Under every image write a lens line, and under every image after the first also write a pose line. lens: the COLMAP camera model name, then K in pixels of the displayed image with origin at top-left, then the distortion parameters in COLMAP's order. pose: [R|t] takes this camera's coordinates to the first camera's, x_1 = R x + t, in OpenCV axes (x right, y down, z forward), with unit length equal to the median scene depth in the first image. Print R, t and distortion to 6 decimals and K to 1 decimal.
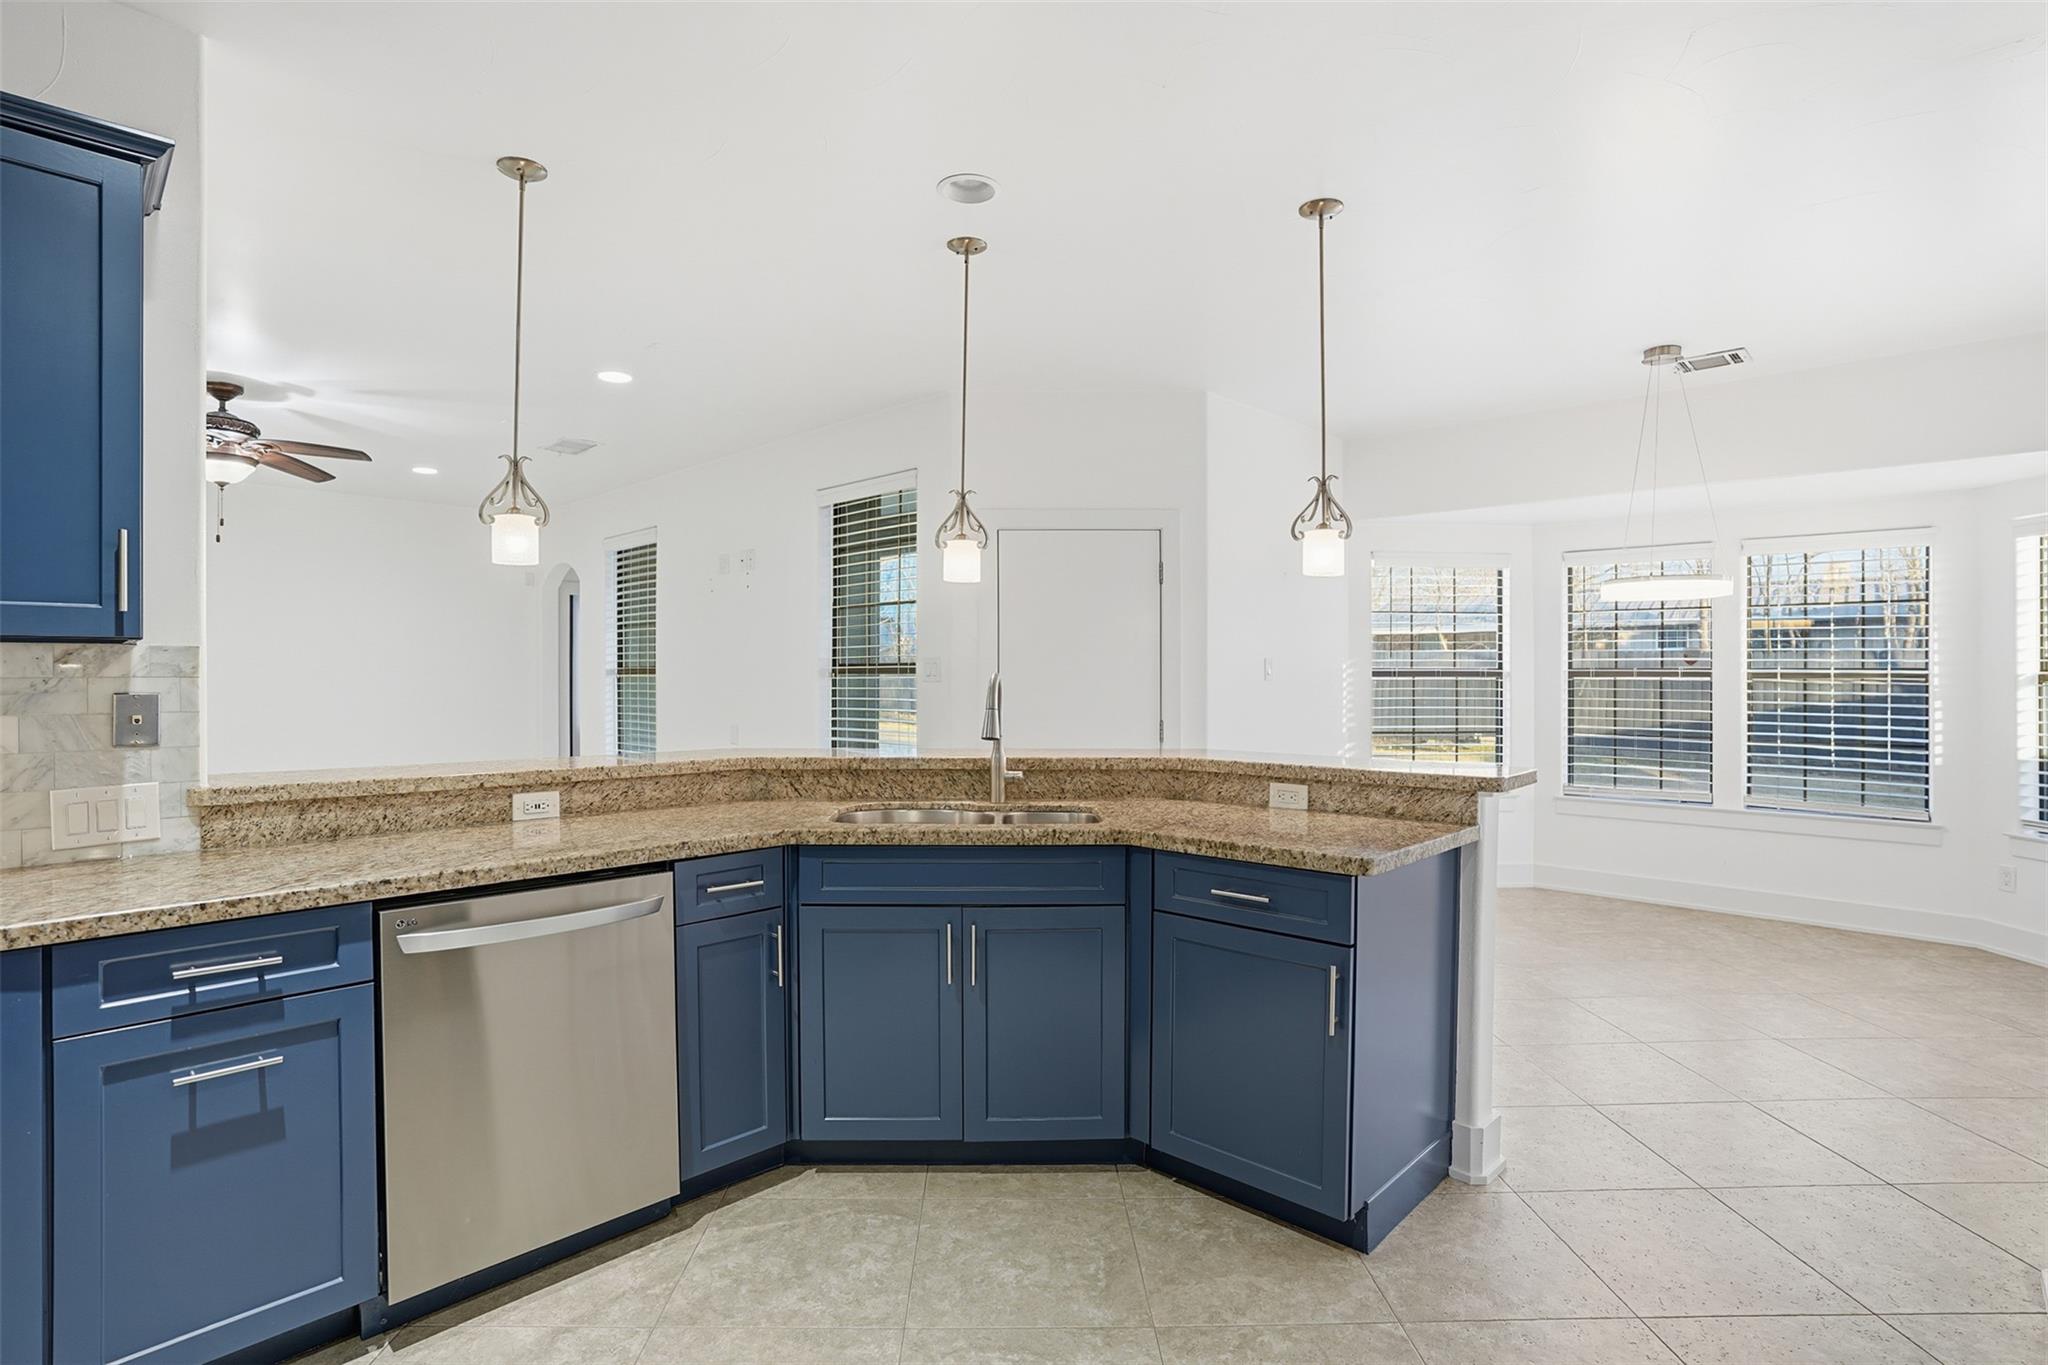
lens RADIAL K [[1022.1, 0, 1017.1], [0, 1022.1, 677.2], [0, 0, 1]] dist [-0.084434, 0.042387]
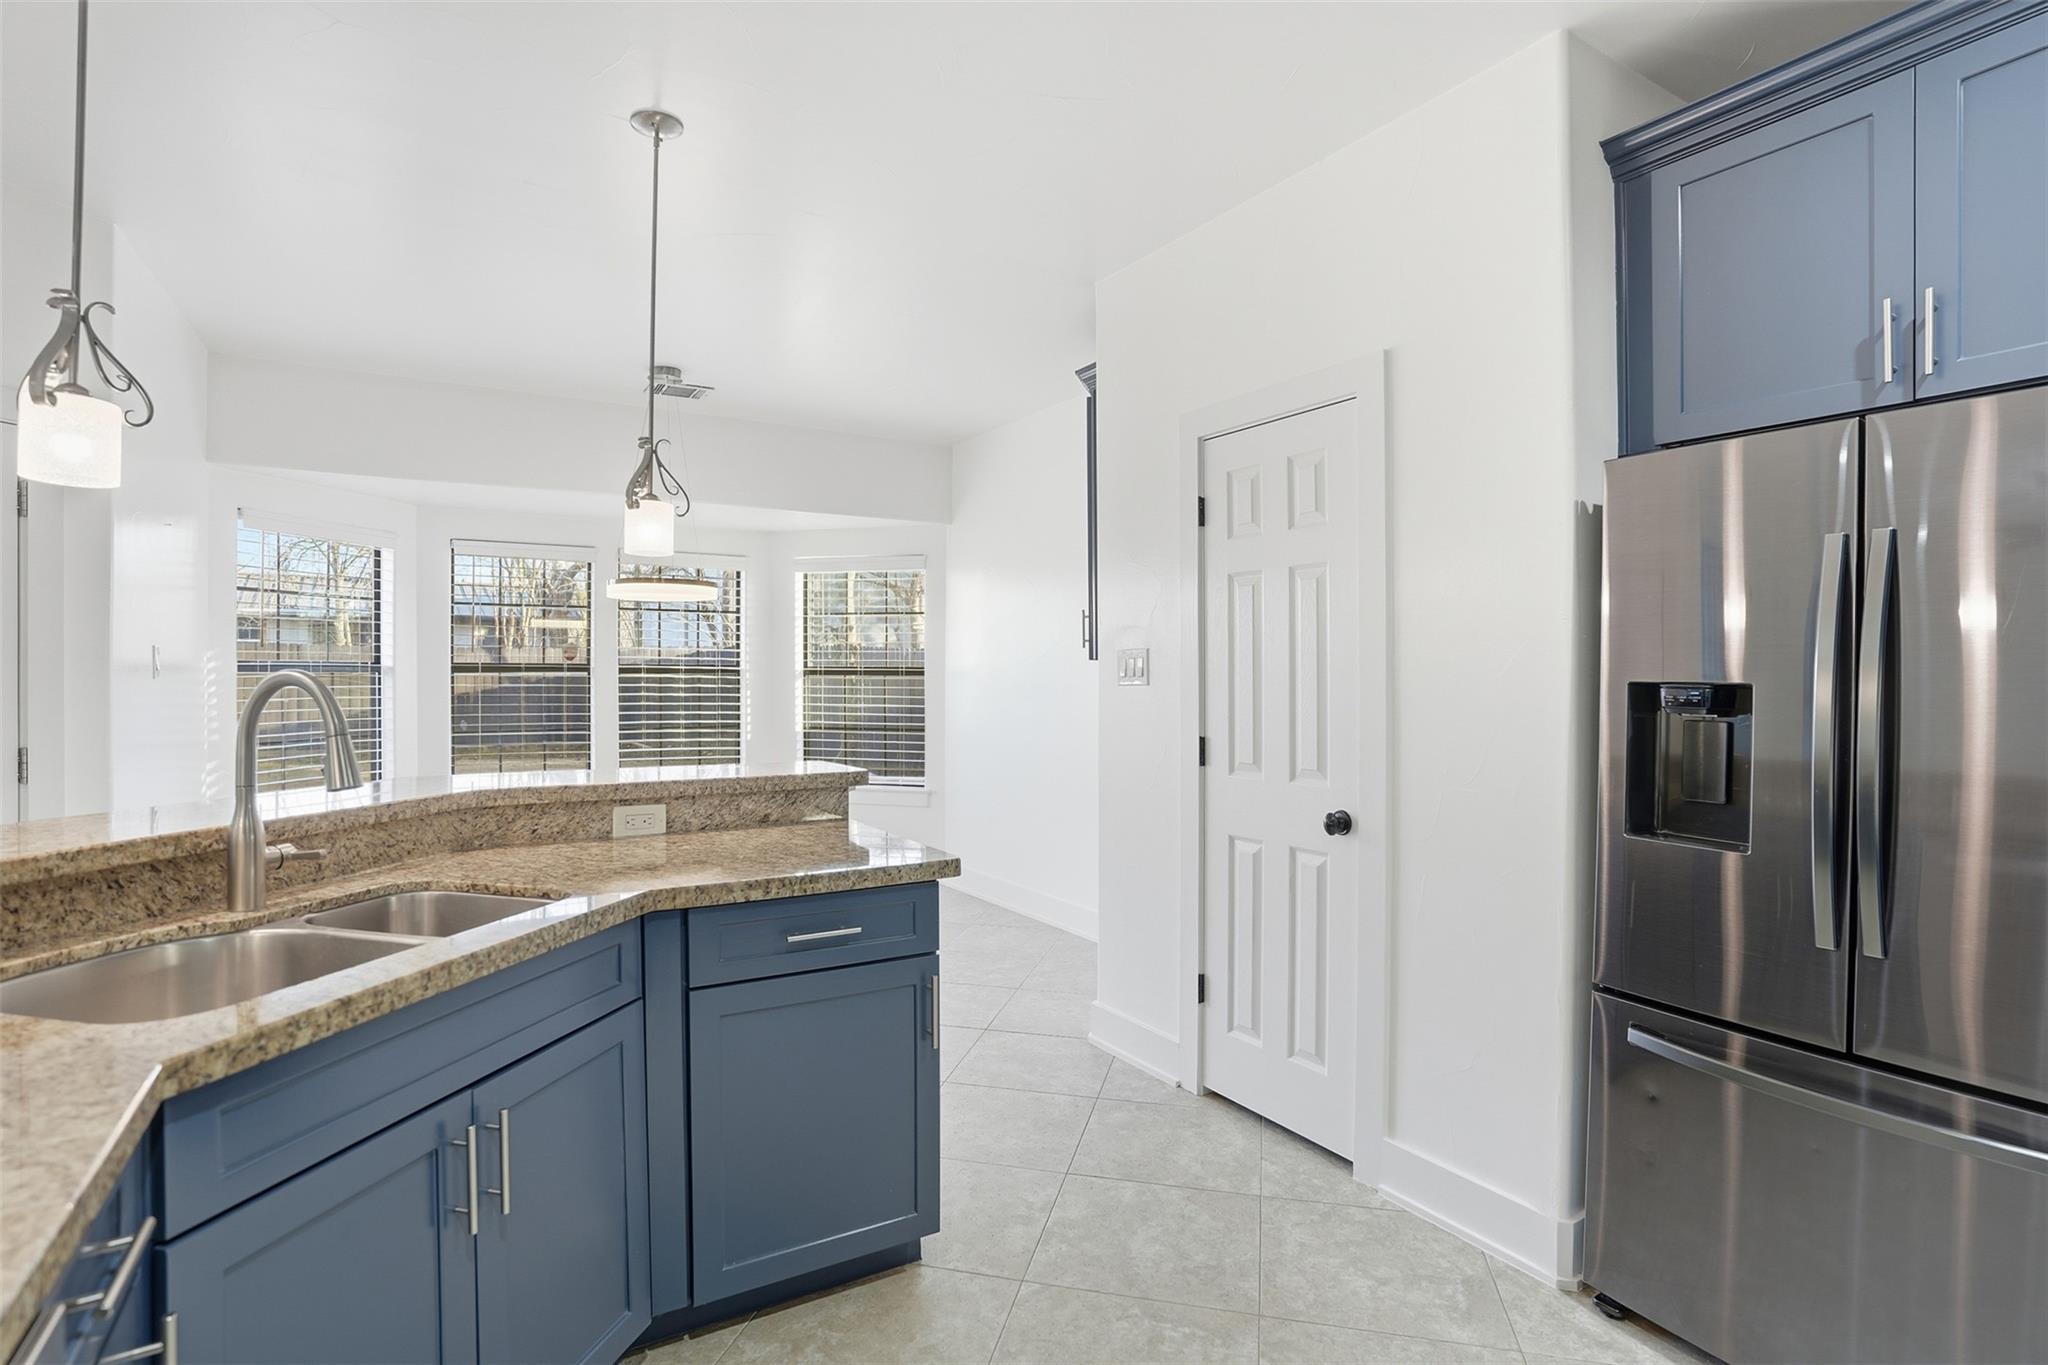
lens RADIAL K [[1022.1, 0, 1017.1], [0, 1022.1, 677.2], [0, 0, 1]] dist [-0.084434, 0.042387]
pose [[0.254368, -0.006829, 0.967083, -0.427512], [-0.000238, 0.999975, 0.007124, -0.004497], [-0.967107, -0.002042, 0.254360, 0.479263]]
